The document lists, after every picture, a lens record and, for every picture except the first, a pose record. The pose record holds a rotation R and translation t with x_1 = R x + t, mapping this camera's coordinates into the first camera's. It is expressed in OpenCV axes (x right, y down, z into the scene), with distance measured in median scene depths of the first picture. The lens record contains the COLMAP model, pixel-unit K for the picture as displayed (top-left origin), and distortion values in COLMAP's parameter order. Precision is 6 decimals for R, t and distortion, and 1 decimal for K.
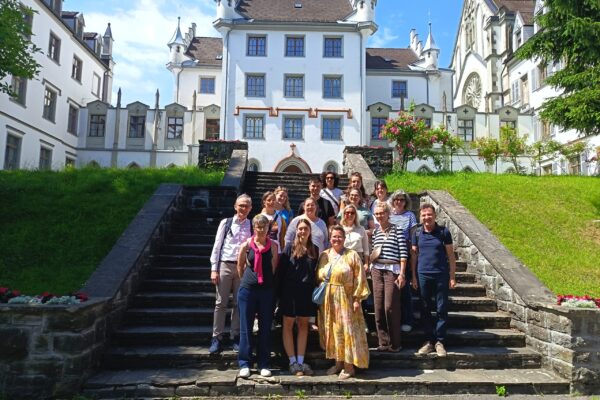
lens RADIAL K [[422.0, 0, 300.0], [0, 422.0, 200.0], [0, 0, 1]] dist [0.025866, -0.003583]
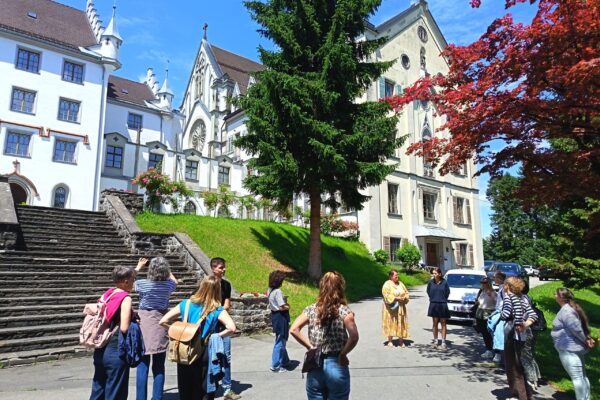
lens RADIAL K [[422.0, 0, 300.0], [0, 422.0, 200.0], [0, 0, 1]] dist [0.025866, -0.003583]
pose [[0.796497, 0.088754, 0.598093, -0.068916], [-0.059553, 0.995874, -0.068474, -0.016731], [-0.601702, 0.018921, 0.798496, -0.130613]]
